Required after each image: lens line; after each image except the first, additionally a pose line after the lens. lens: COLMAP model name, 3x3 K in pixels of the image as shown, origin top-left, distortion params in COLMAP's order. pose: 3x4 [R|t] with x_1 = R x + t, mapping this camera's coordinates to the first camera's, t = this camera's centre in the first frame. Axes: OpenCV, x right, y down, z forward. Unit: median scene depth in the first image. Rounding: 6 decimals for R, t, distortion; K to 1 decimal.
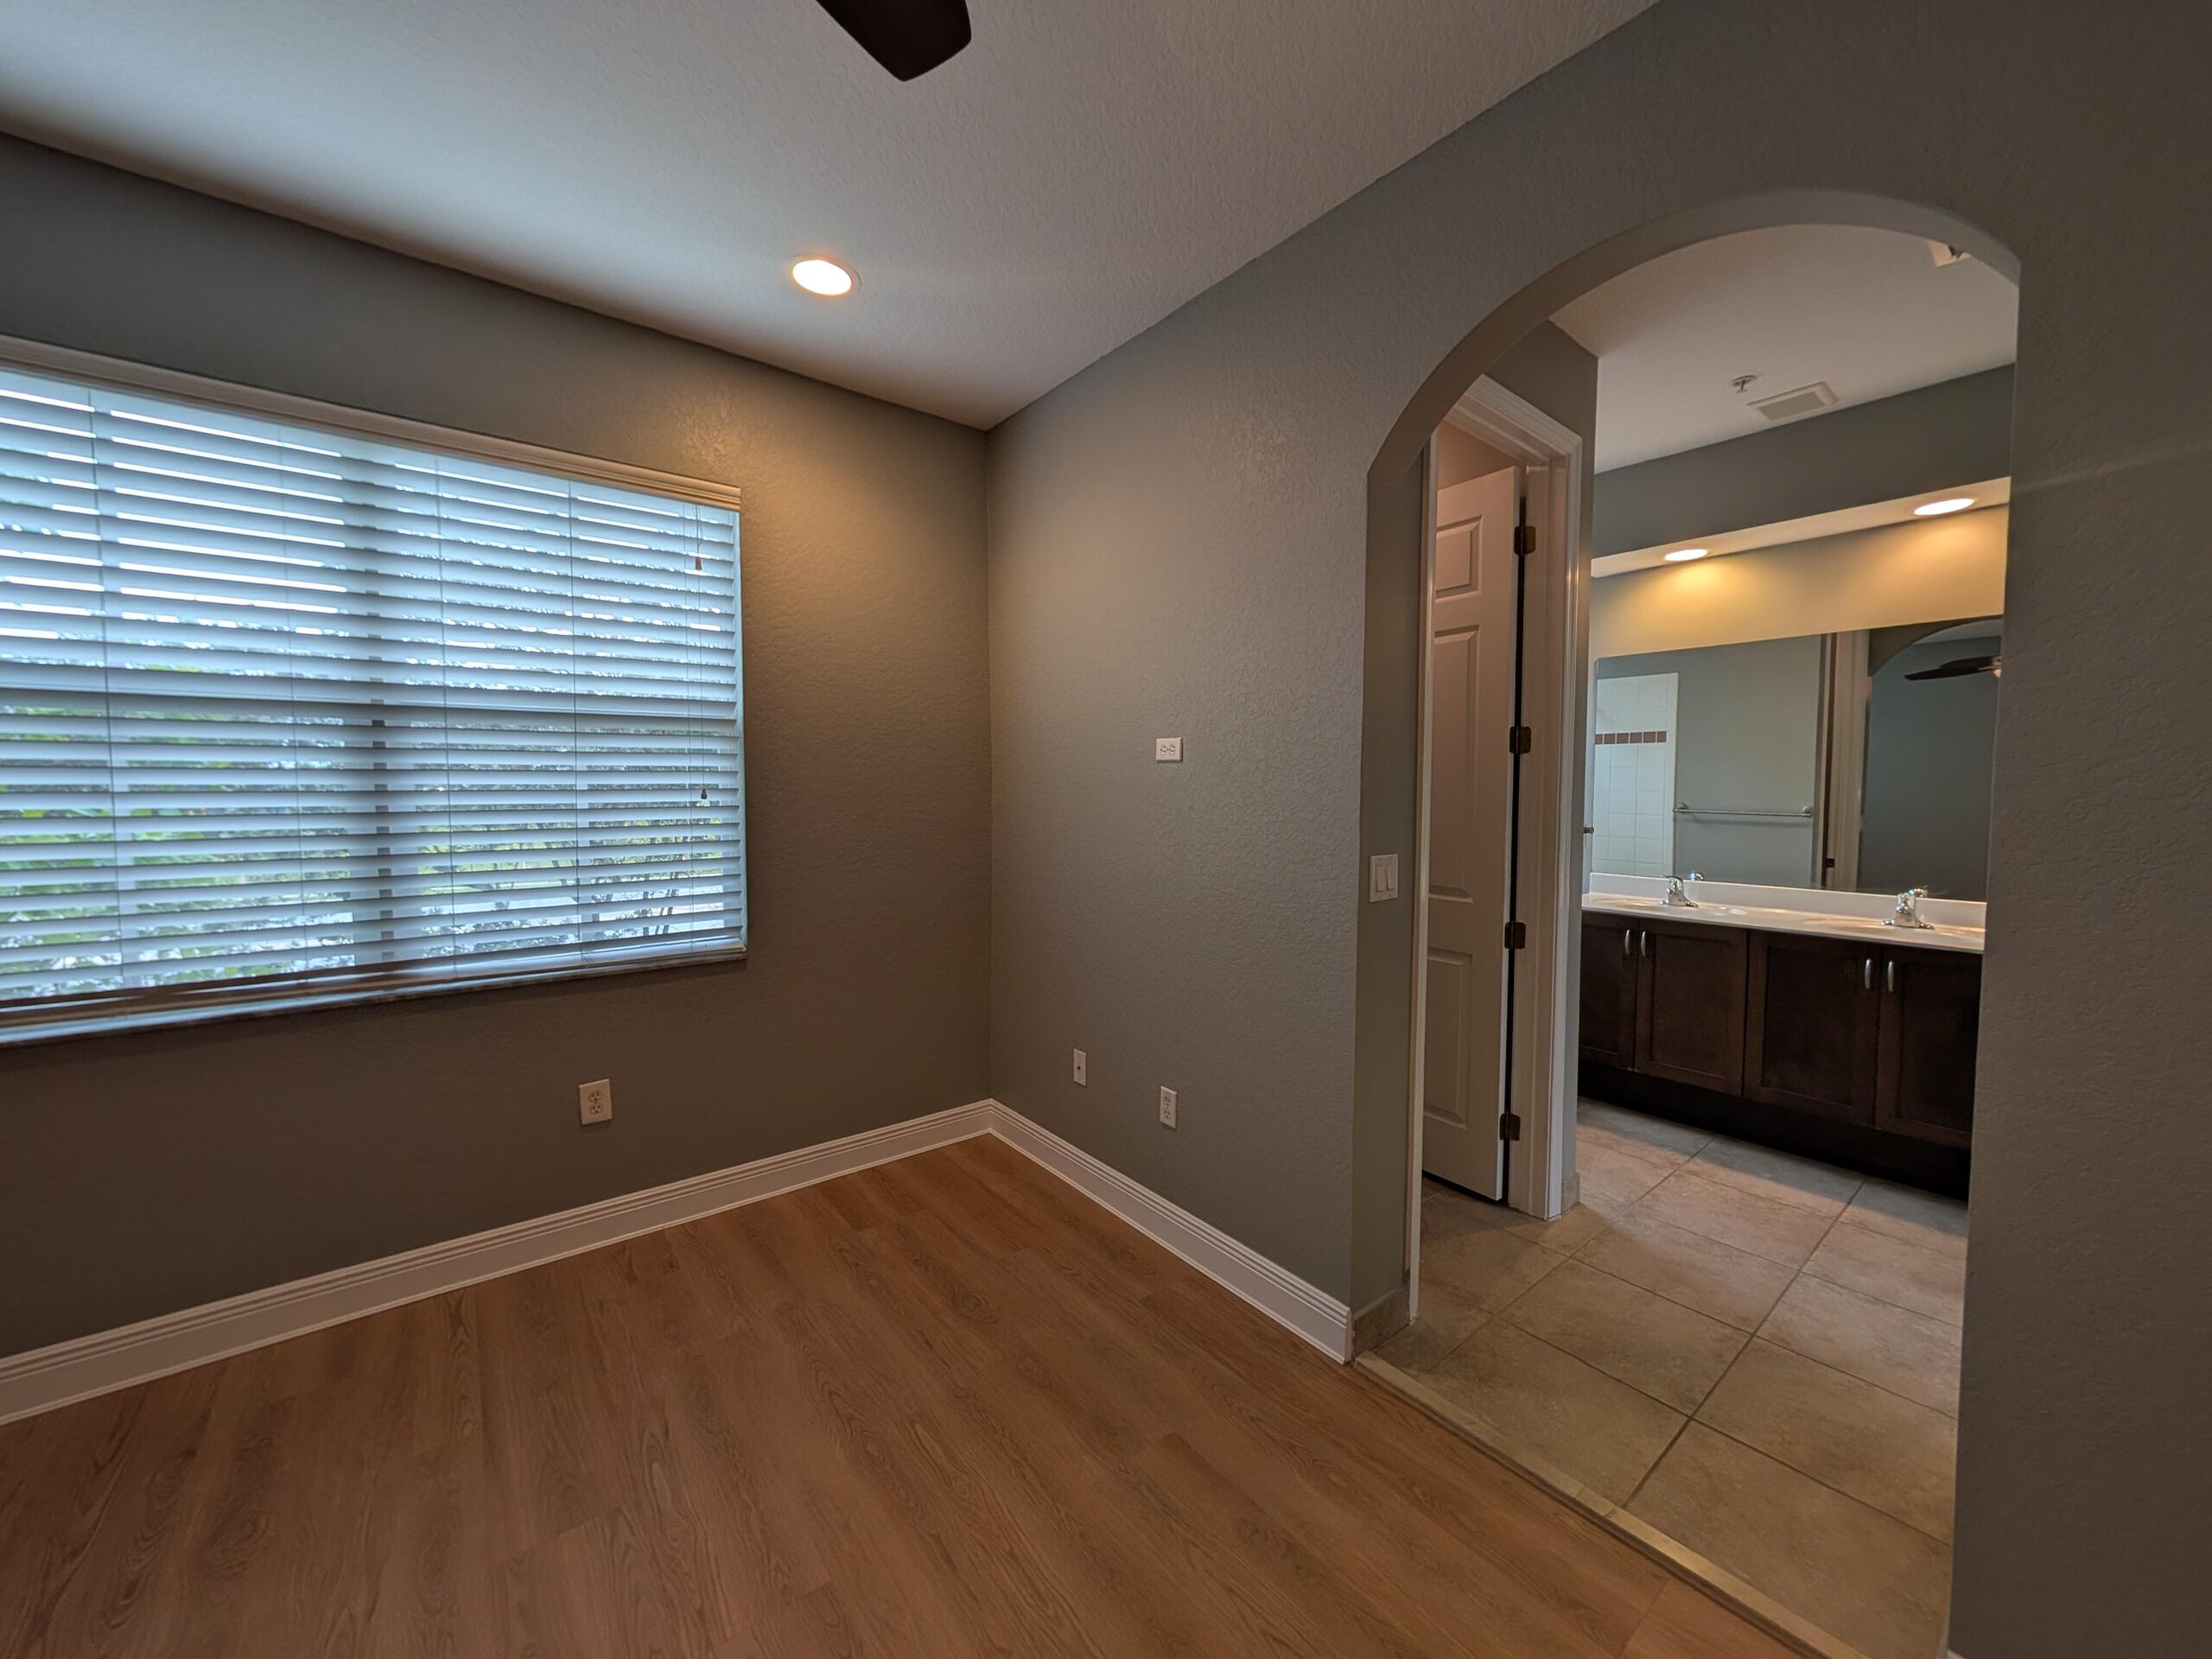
lens RADIAL K [[837.6, 0, 1111.2], [0, 837.6, 825.6], [0, 0, 1]] dist [-0.001706, 0.000591]
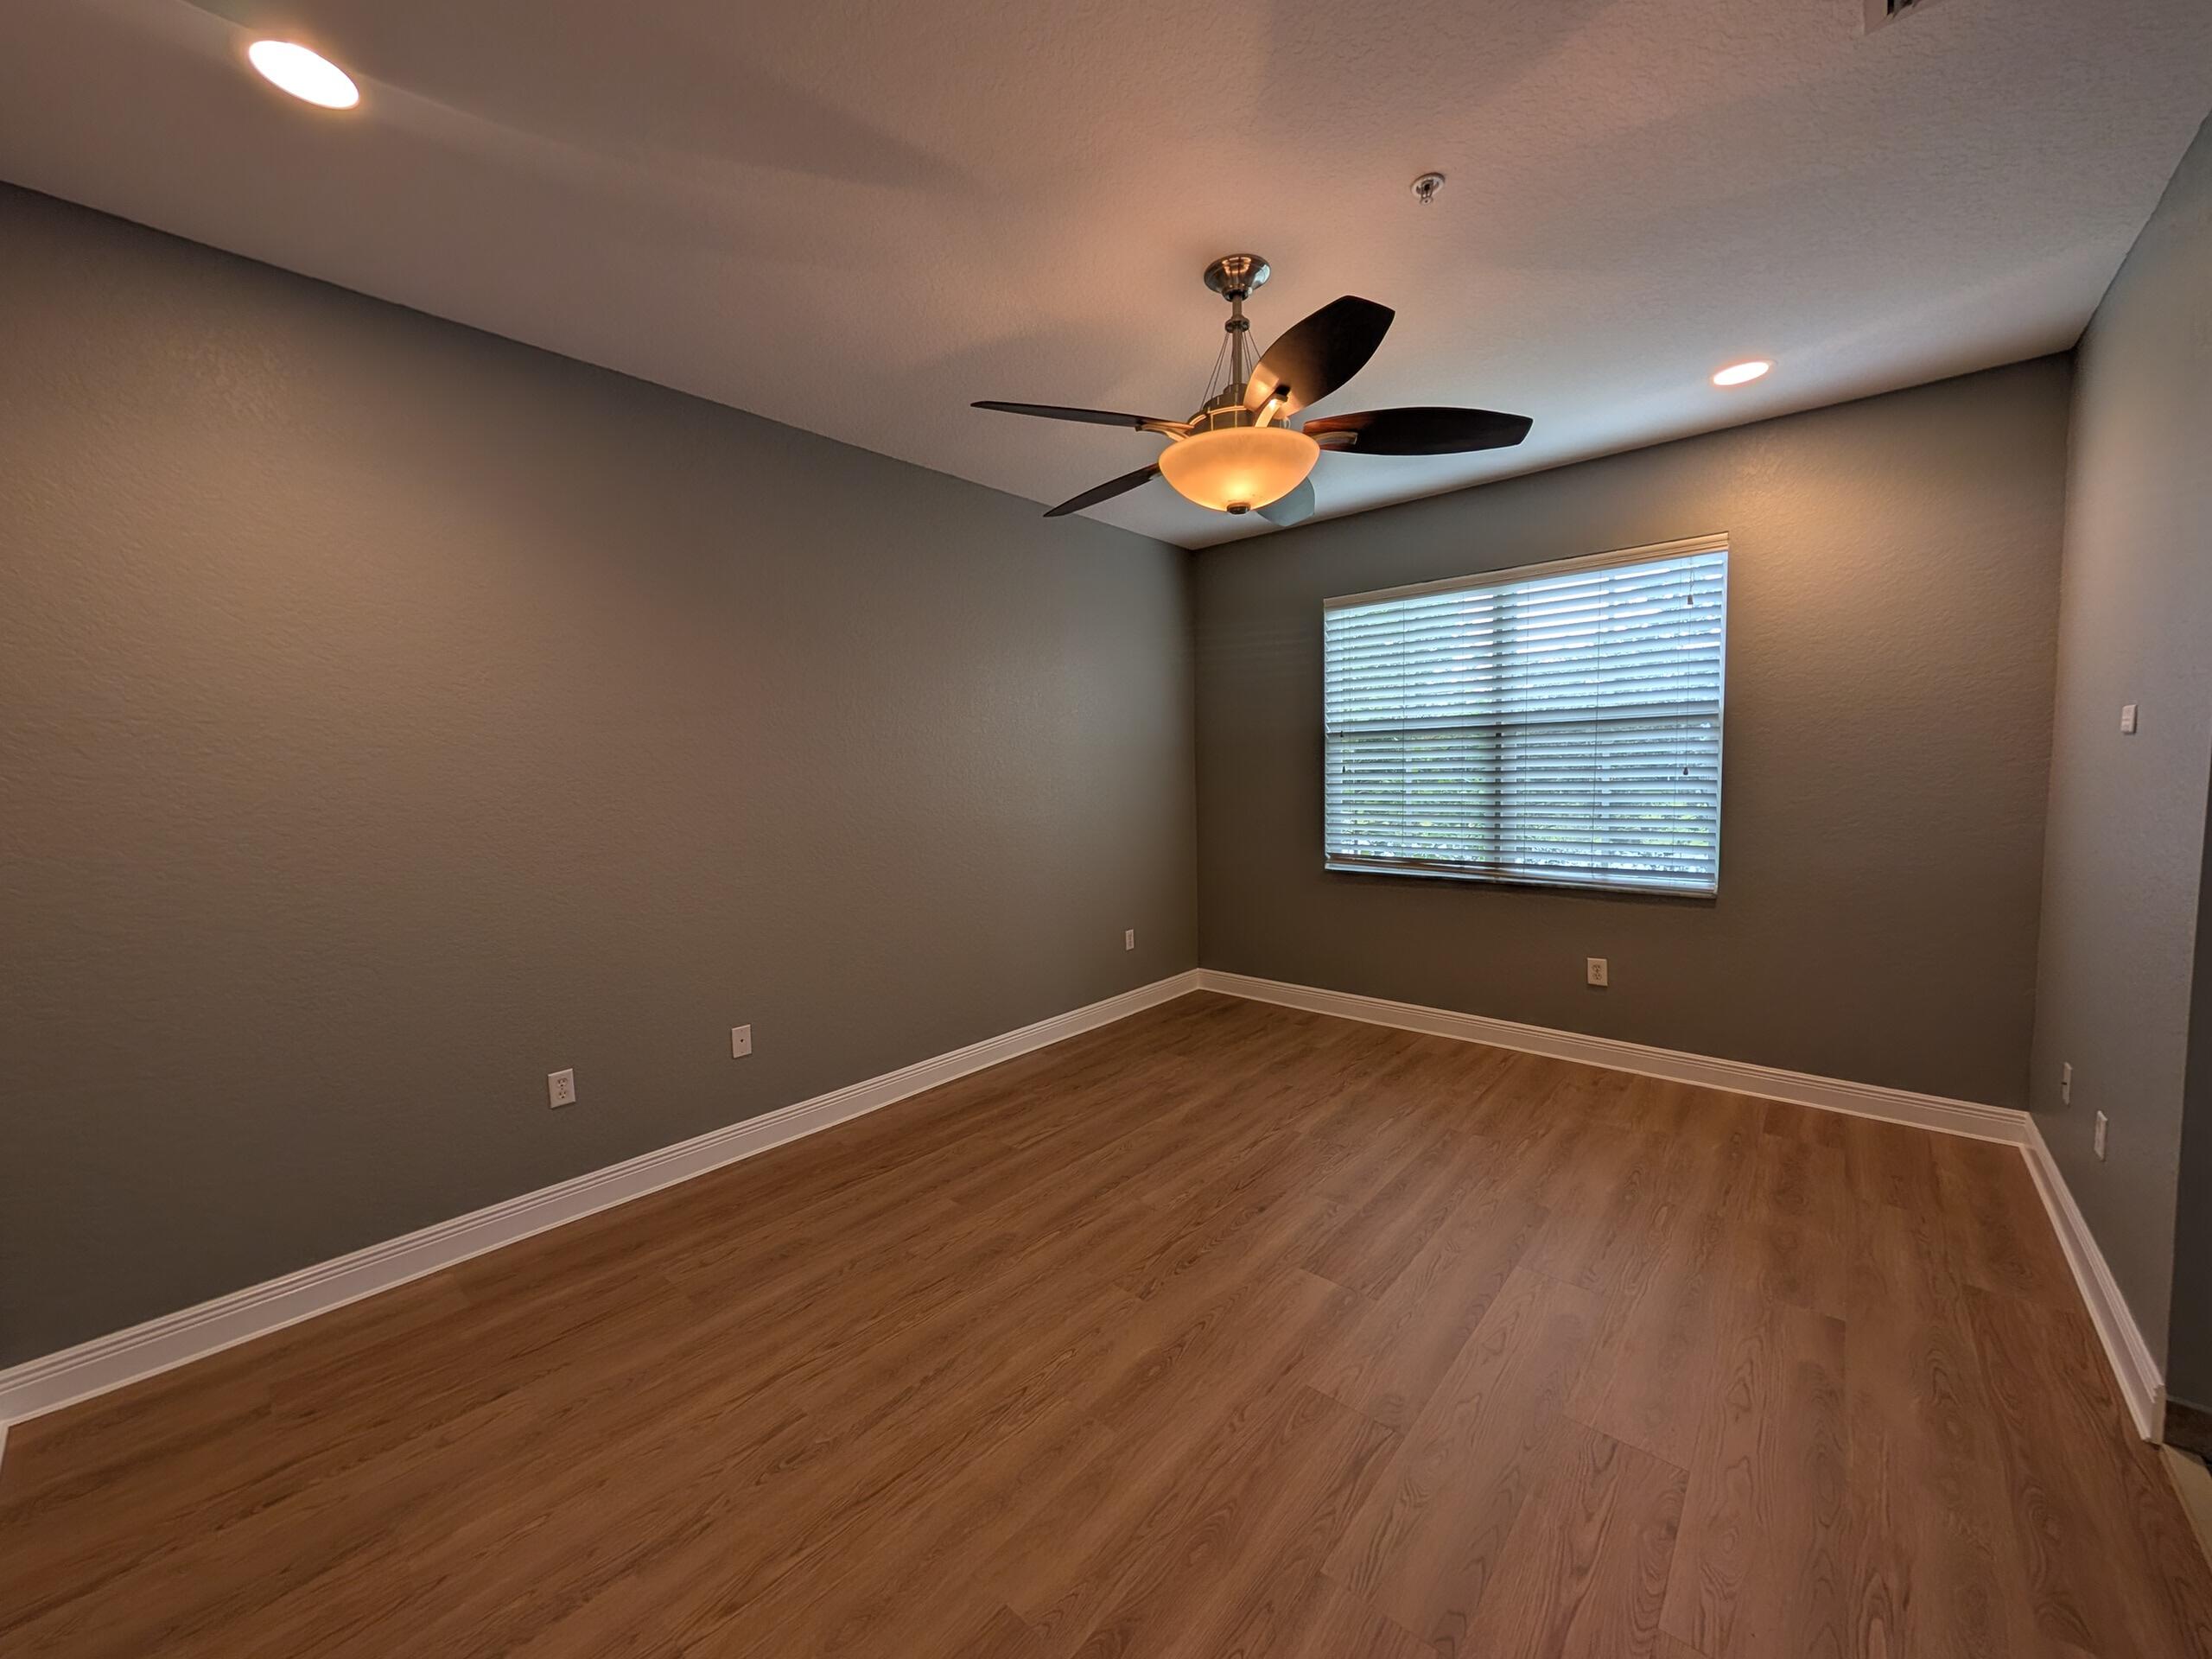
lens RADIAL K [[837.6, 0, 1112.1], [0, 837.6, 833.5], [0, 0, 1]] dist [-0.001706, 0.000591]
pose [[0.180793, 0.070774, -0.980971, 0.820963], [-0.027891, 0.997375, 0.066818, -0.002978], [0.983126, 0.015280, 0.182293, -0.188499]]
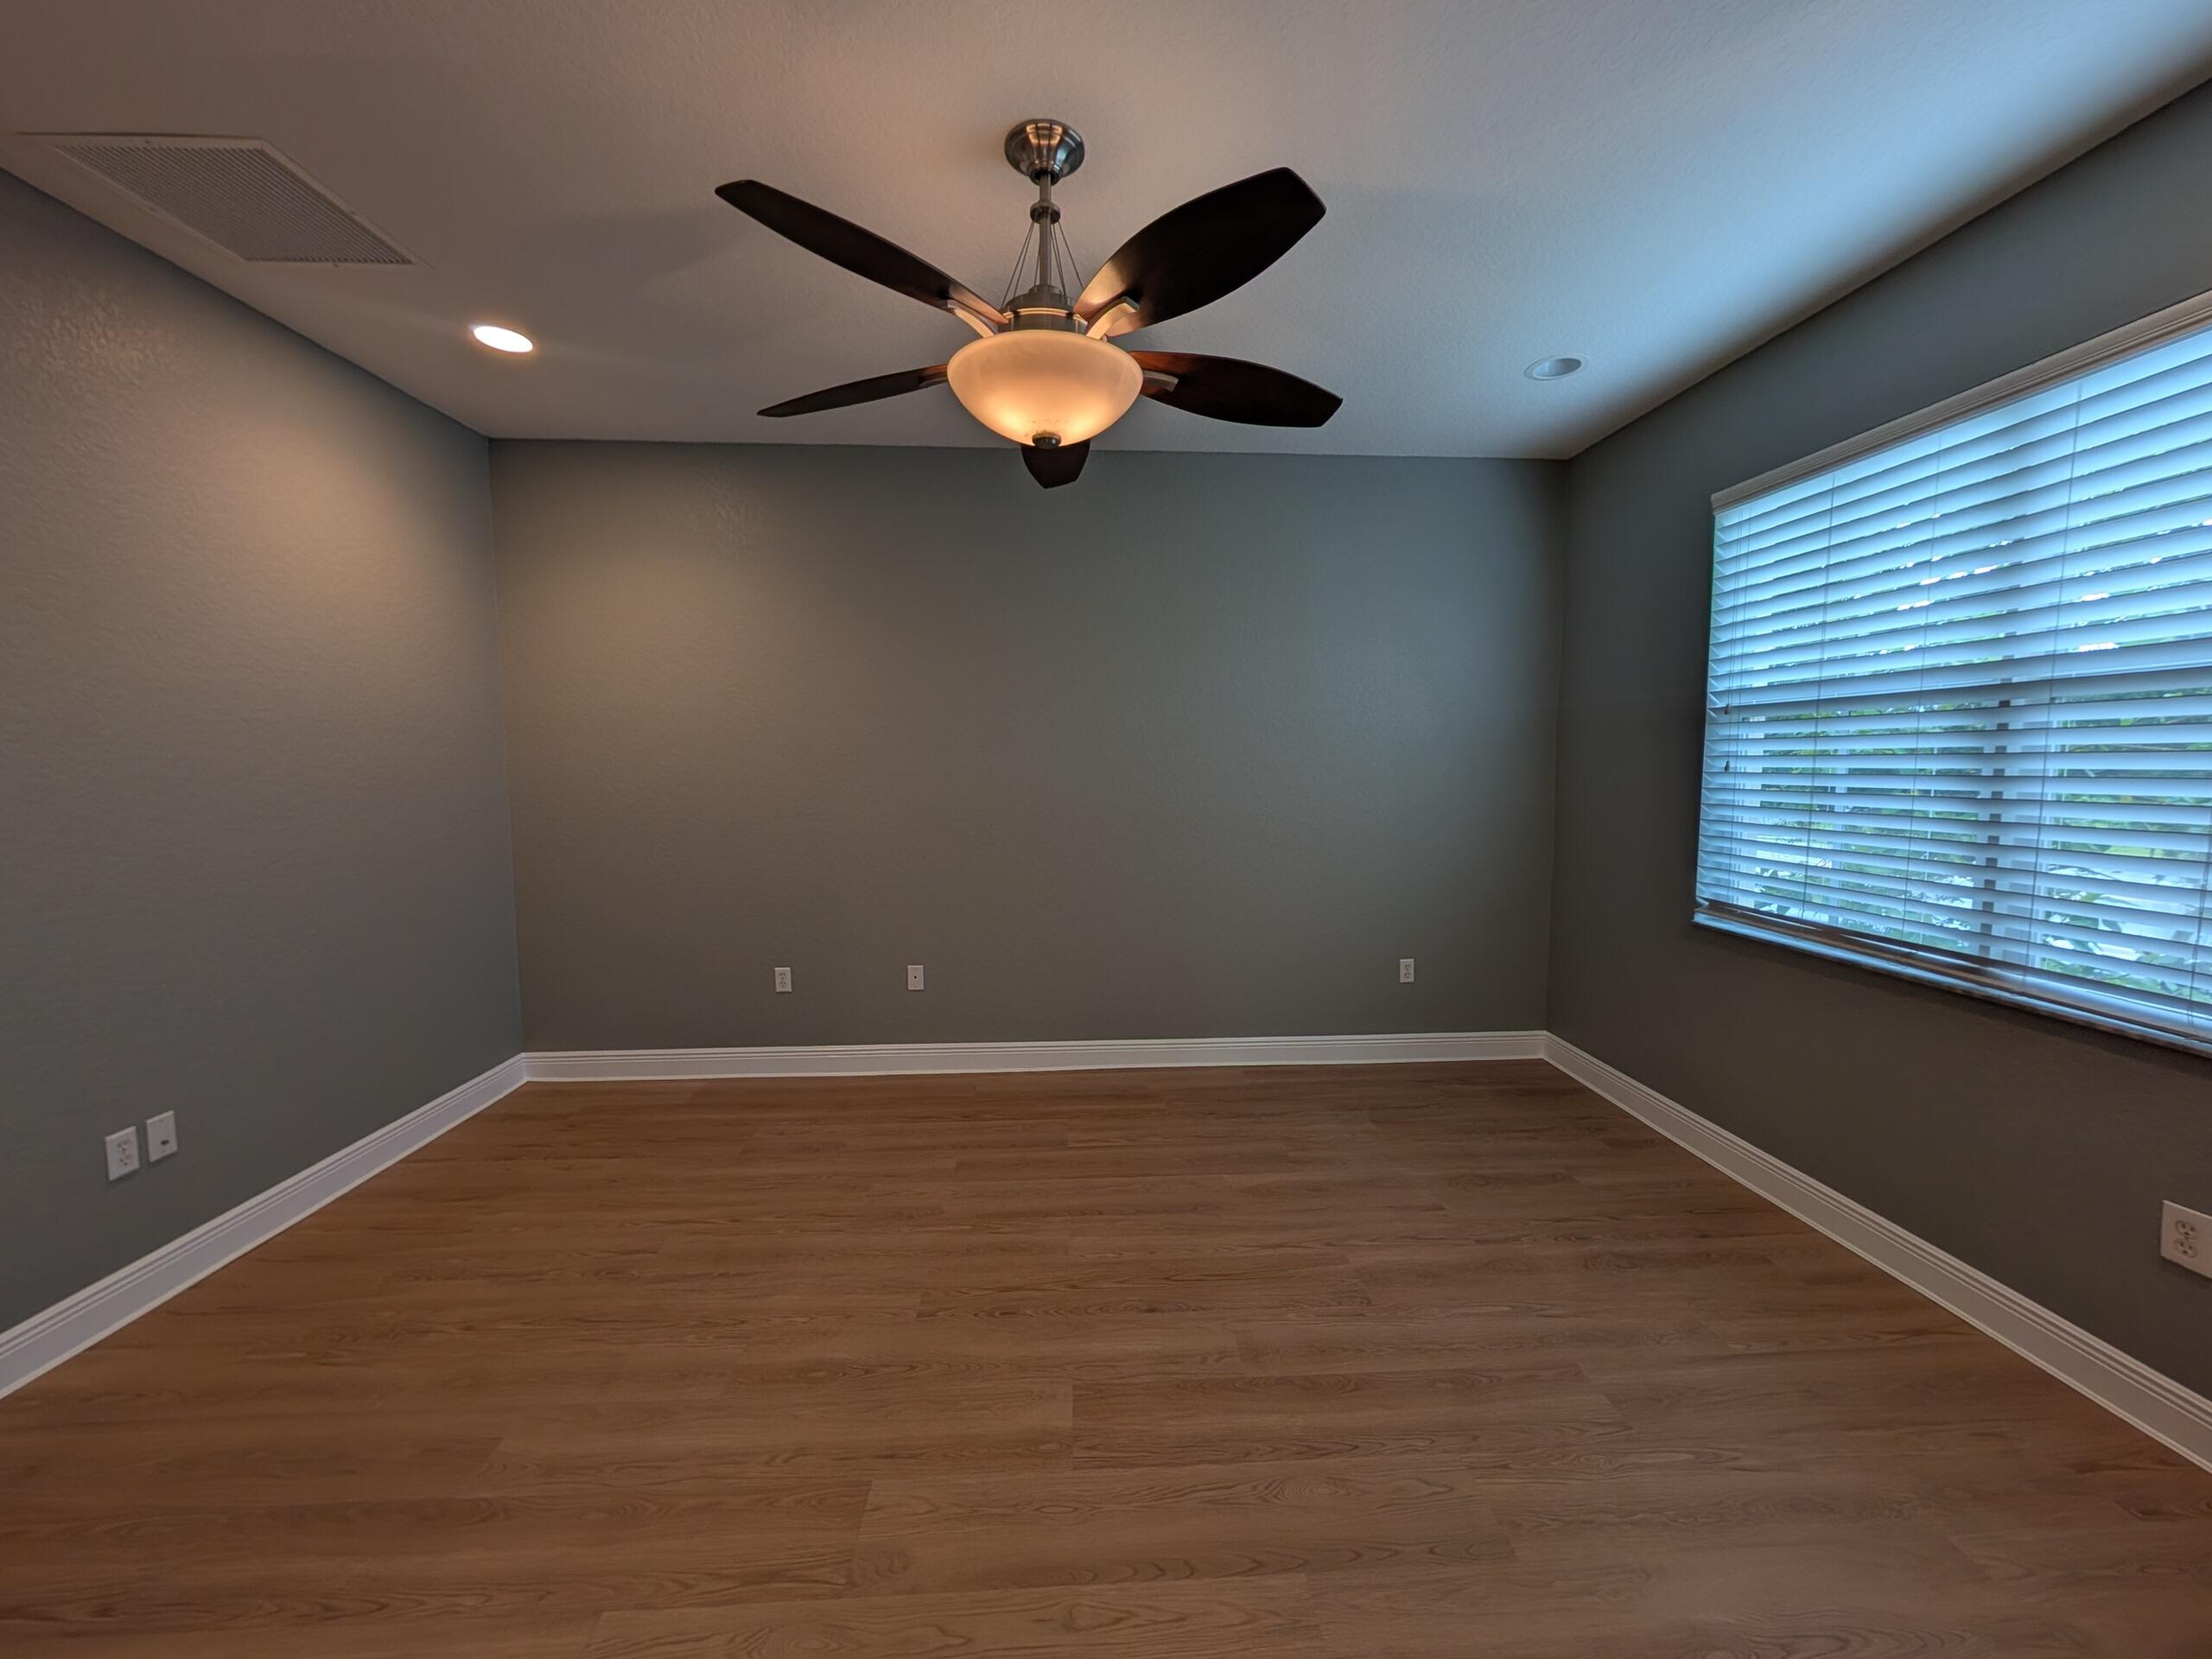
lens RADIAL K [[837.6, 0, 1108.8], [0, 837.6, 842.3], [0, 0, 1]] dist [-0.001706, 0.000591]
pose [[-0.577797, 0.077865, -0.812458, 0.476584], [-0.041037, 0.991408, 0.124199, -0.043246], [0.815148, 0.105102, -0.569637, 0.730139]]
